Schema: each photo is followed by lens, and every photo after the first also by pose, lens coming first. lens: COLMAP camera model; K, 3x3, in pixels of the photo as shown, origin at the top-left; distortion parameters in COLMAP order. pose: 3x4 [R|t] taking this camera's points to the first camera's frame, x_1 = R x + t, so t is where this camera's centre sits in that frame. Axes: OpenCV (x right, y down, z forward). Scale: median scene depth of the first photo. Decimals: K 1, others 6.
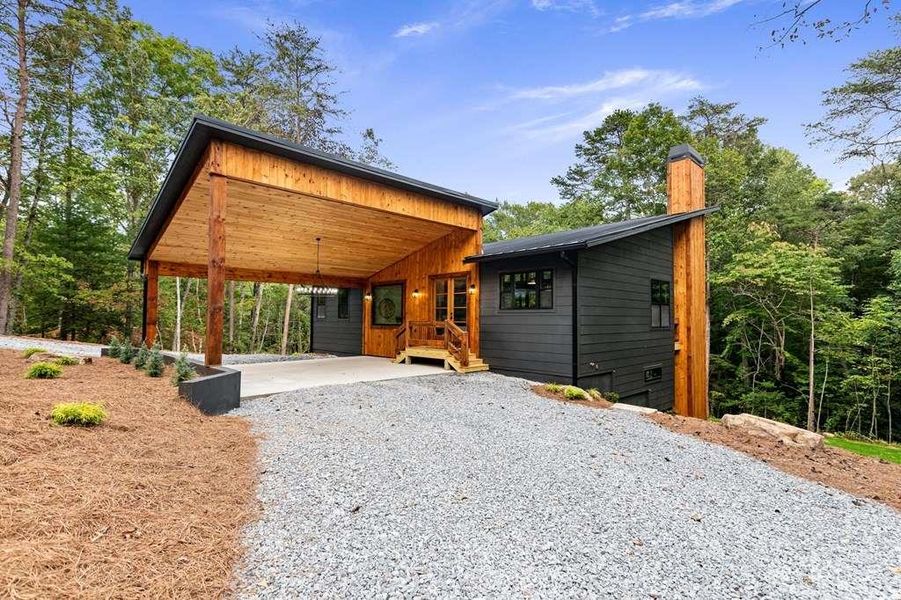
lens RADIAL K [[358.7, 0, 450.5], [0, 358.7, 300.0], [0, 0, 1]] dist [0.004356, -0.000214]
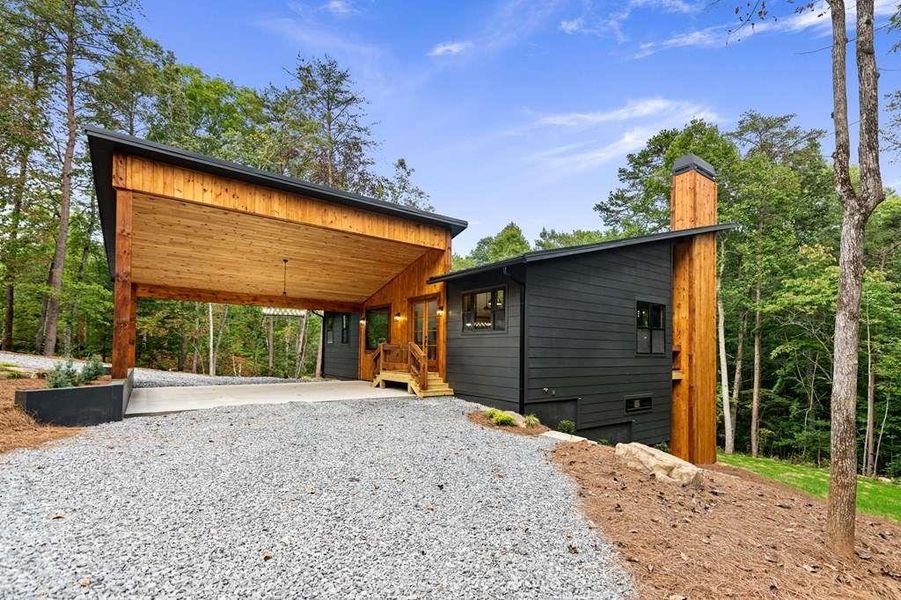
lens RADIAL K [[353.5, 0, 490.3], [0, 353.5, 336.8], [0, 0, 1]] dist [0.002913, 0.000106]
pose [[0.995879, 0.006885, -0.090427, 0.234722], [-0.006001, 0.999932, 0.010043, 0.023785], [0.090490, -0.009459, 0.995852, 0.054596]]
